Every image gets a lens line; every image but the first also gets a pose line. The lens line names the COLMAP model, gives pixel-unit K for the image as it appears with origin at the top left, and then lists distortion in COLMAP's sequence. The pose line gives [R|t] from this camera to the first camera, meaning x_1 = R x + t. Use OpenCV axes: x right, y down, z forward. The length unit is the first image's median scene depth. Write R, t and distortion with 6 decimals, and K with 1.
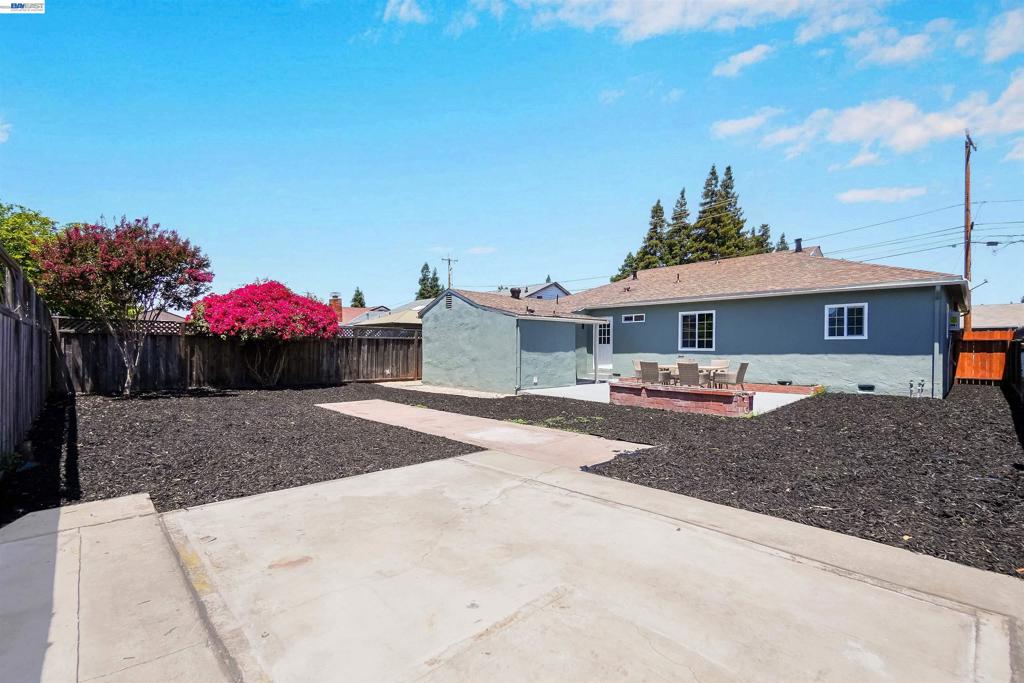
lens RADIAL K [[453.9, 0, 522.7], [0, 453.9, 345.0], [0, 0, 1]] dist [-0.001282, 0.000143]
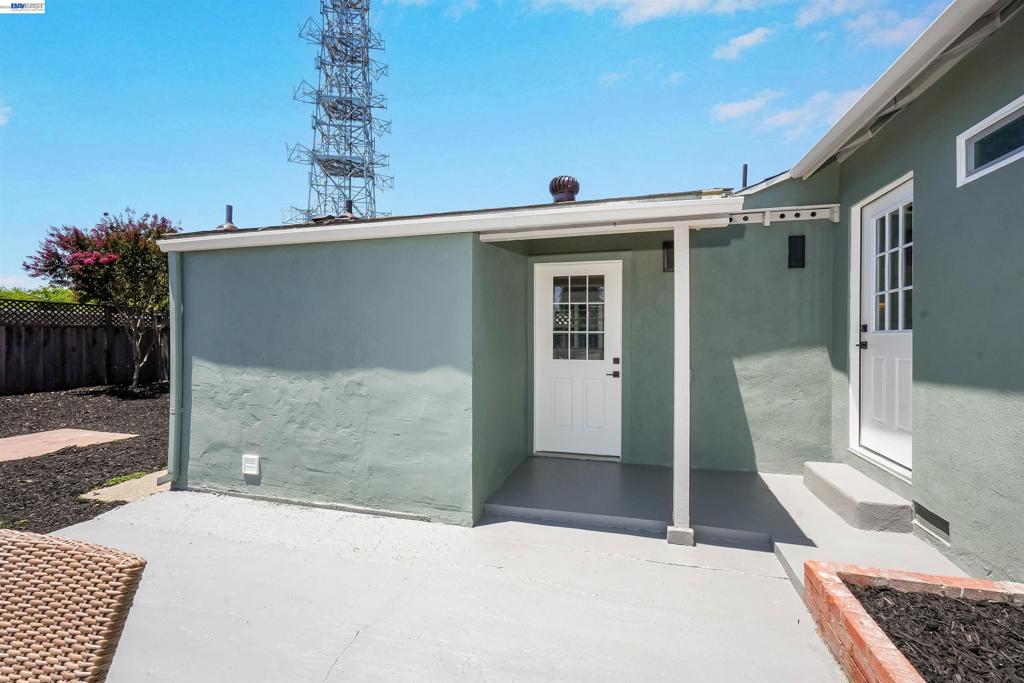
lens RADIAL K [[445.1, 0, 515.1], [0, 445.1, 333.8], [0, 0, 1]] dist [-0.003561, 0.000058]
pose [[0.497713, -0.006073, -0.867321, 0.296554], [0.004835, 0.999979, -0.004228, -0.000859], [0.867329, -0.002089, 0.497732, 0.867930]]
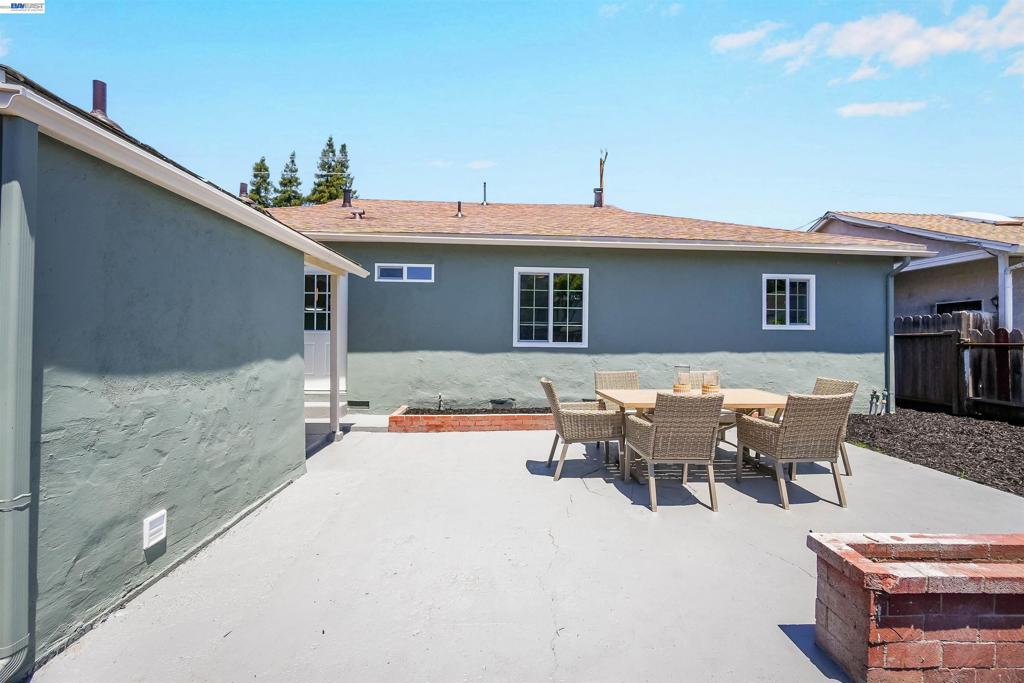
lens RADIAL K [[445.1, 0, 515.1], [0, 445.1, 333.8], [0, 0, 1]] dist [-0.003561, 0.000058]
pose [[0.661508, 0.010503, 0.749864, -0.007969], [-0.012411, 0.999918, -0.003057, 0.000017], [-0.749835, -0.007284, 0.661585, 0.675584]]
